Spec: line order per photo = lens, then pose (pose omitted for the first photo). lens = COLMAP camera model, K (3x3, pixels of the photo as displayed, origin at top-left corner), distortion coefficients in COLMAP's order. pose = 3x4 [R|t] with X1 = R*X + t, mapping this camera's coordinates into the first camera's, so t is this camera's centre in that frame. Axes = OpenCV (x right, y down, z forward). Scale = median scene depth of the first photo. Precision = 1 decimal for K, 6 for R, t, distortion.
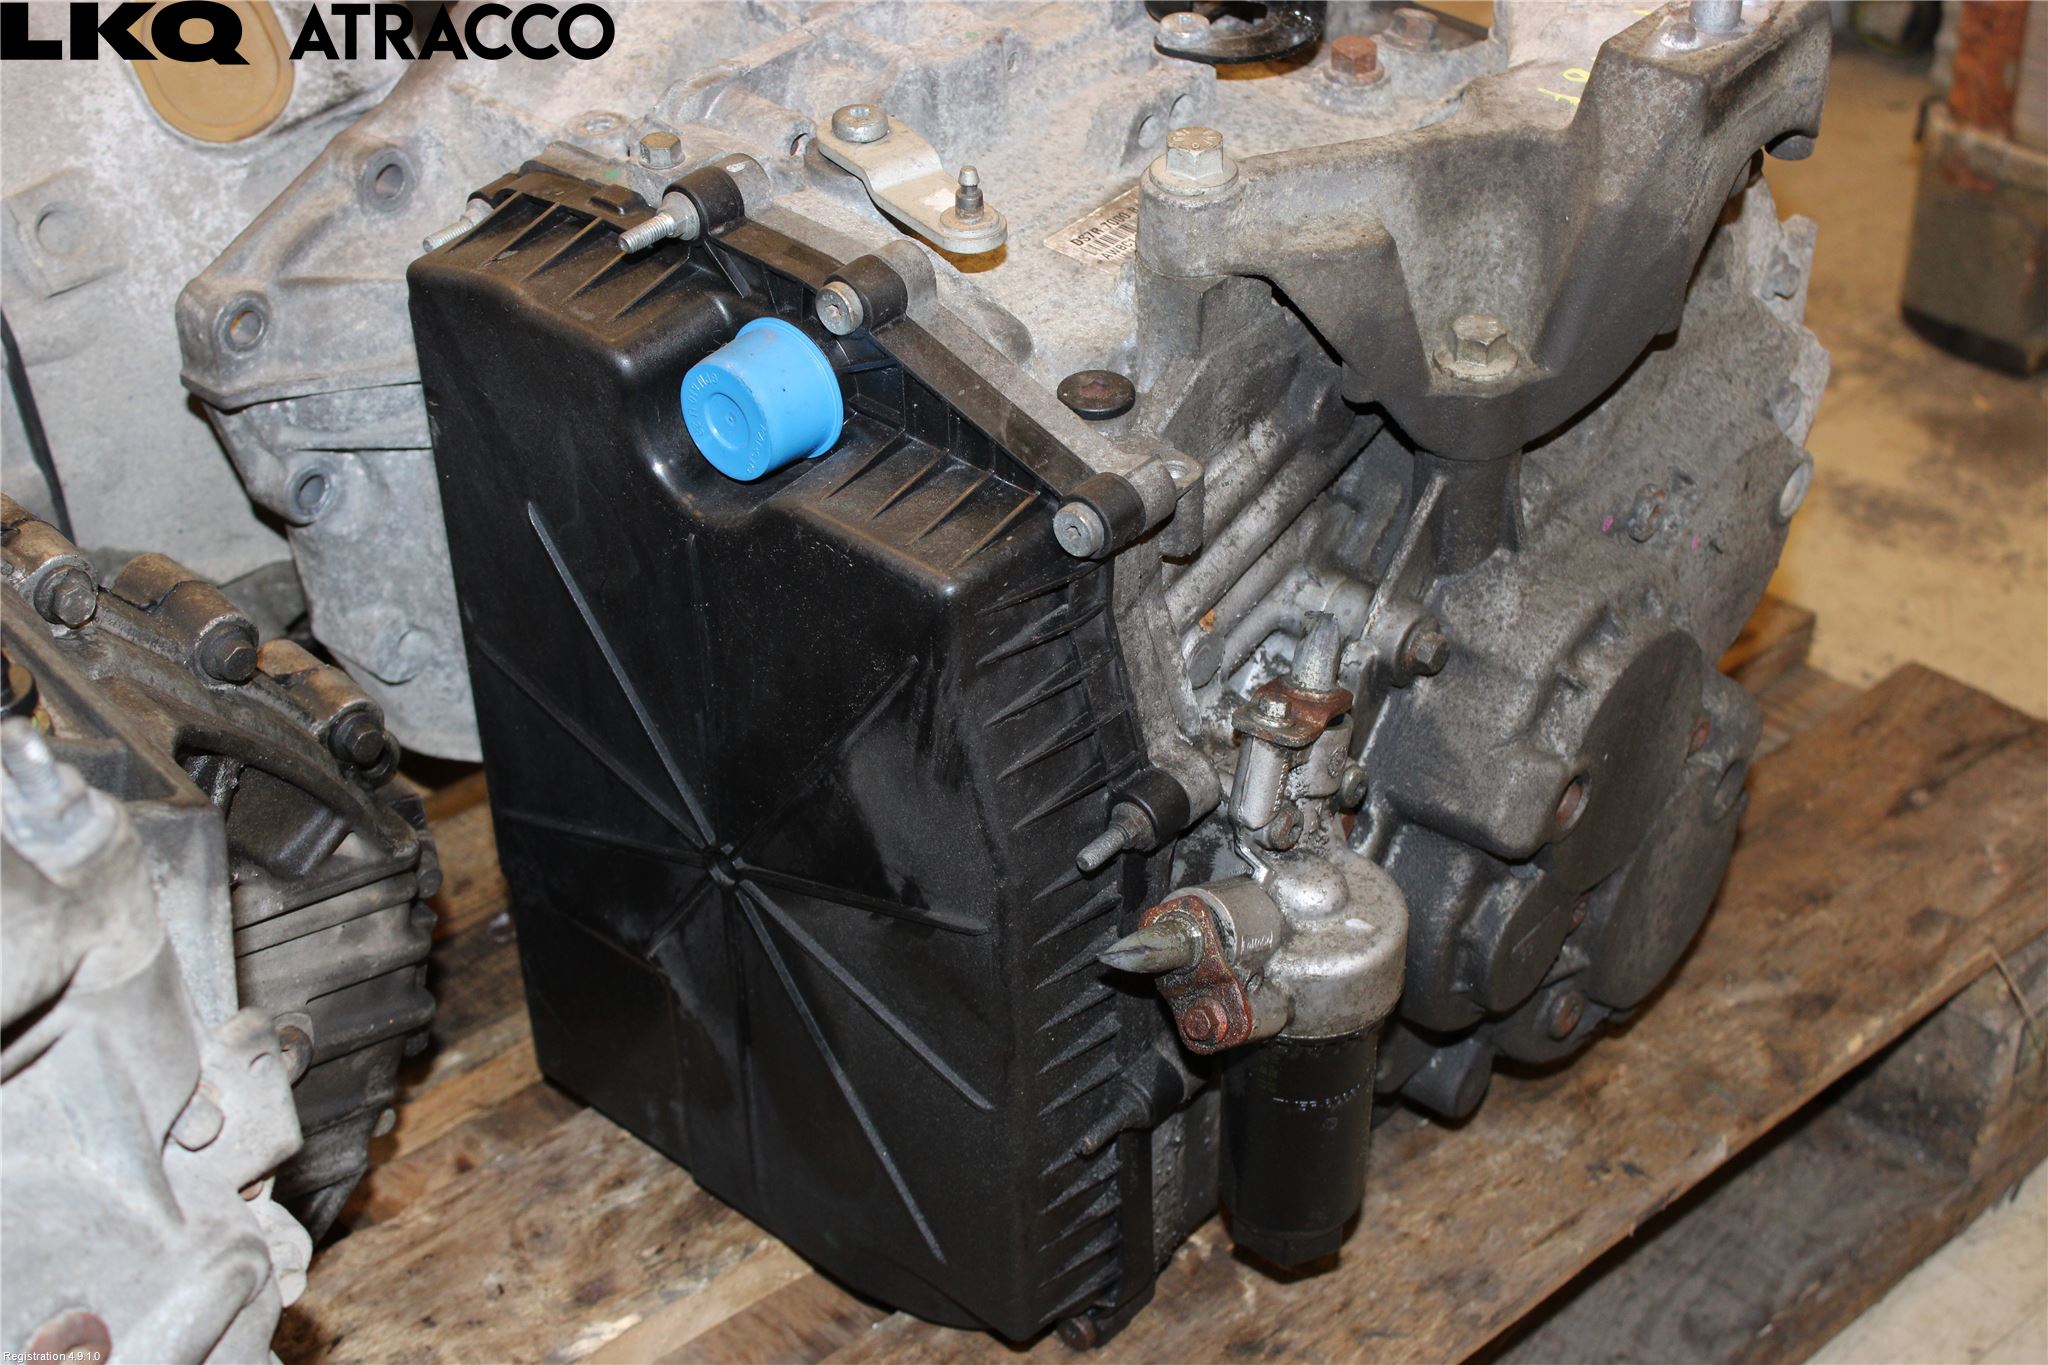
lens RADIAL K [[2978.1, 0, 1031.9], [0, 2978.1, 687.2], [0, 0, 1]] dist [0.003934, 0.000000]
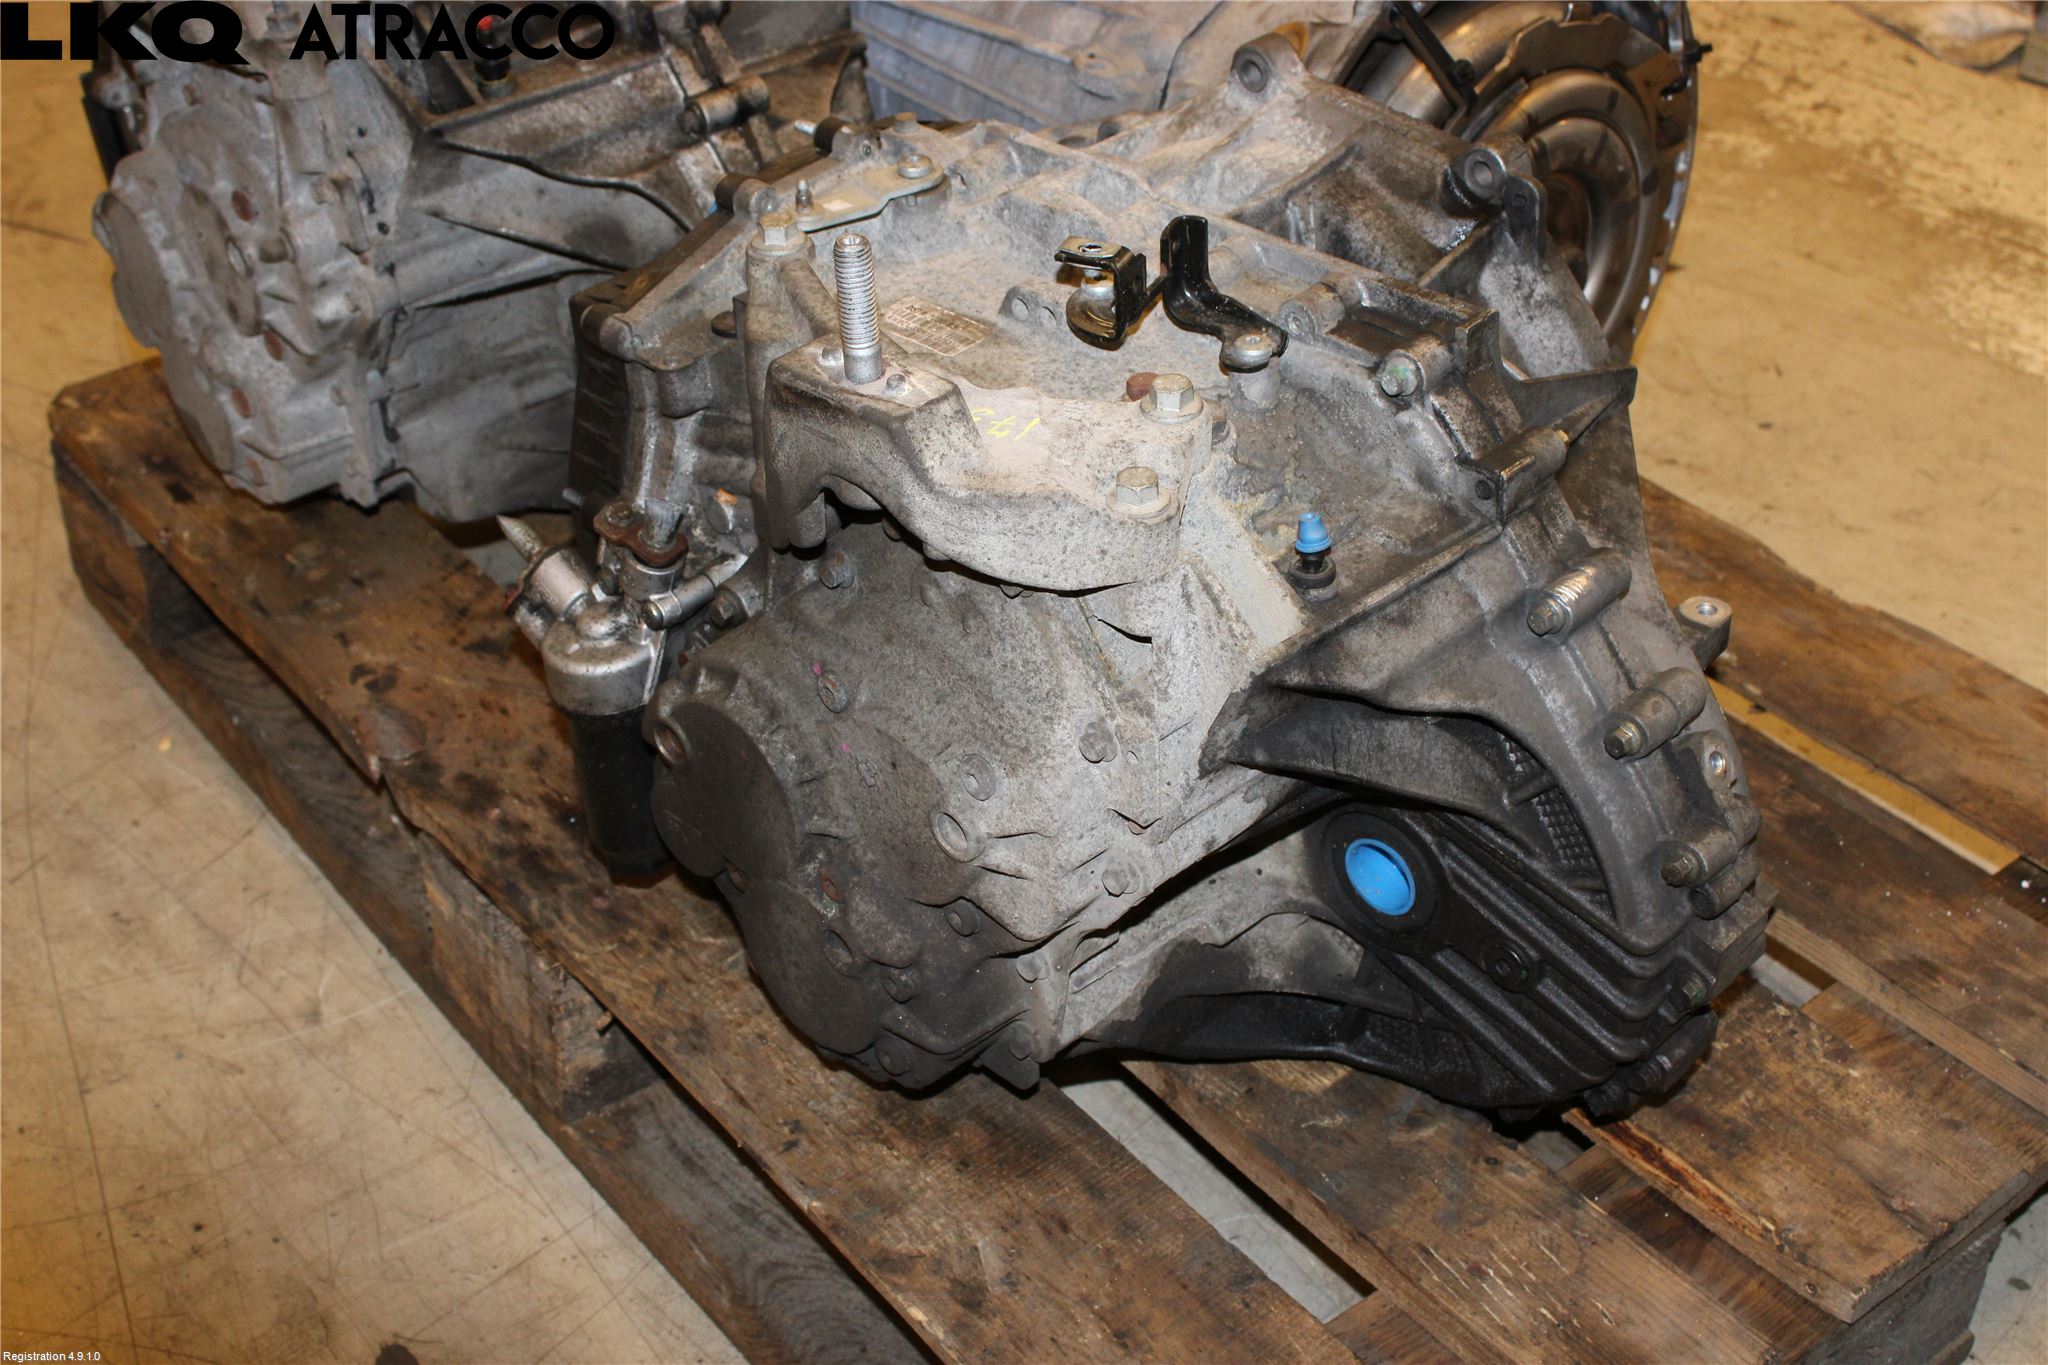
lens RADIAL K [[2581.6, 0, 1020.0], [0, 2581.6, 679.4], [0, 0, 1]] dist [-0.029113, 0.000000]
pose [[-0.068912, 0.588595, -0.805486, 1.170272], [-0.558632, 0.646182, 0.519980, -0.735796], [0.826548, 0.485802, 0.284278, 0.767763]]
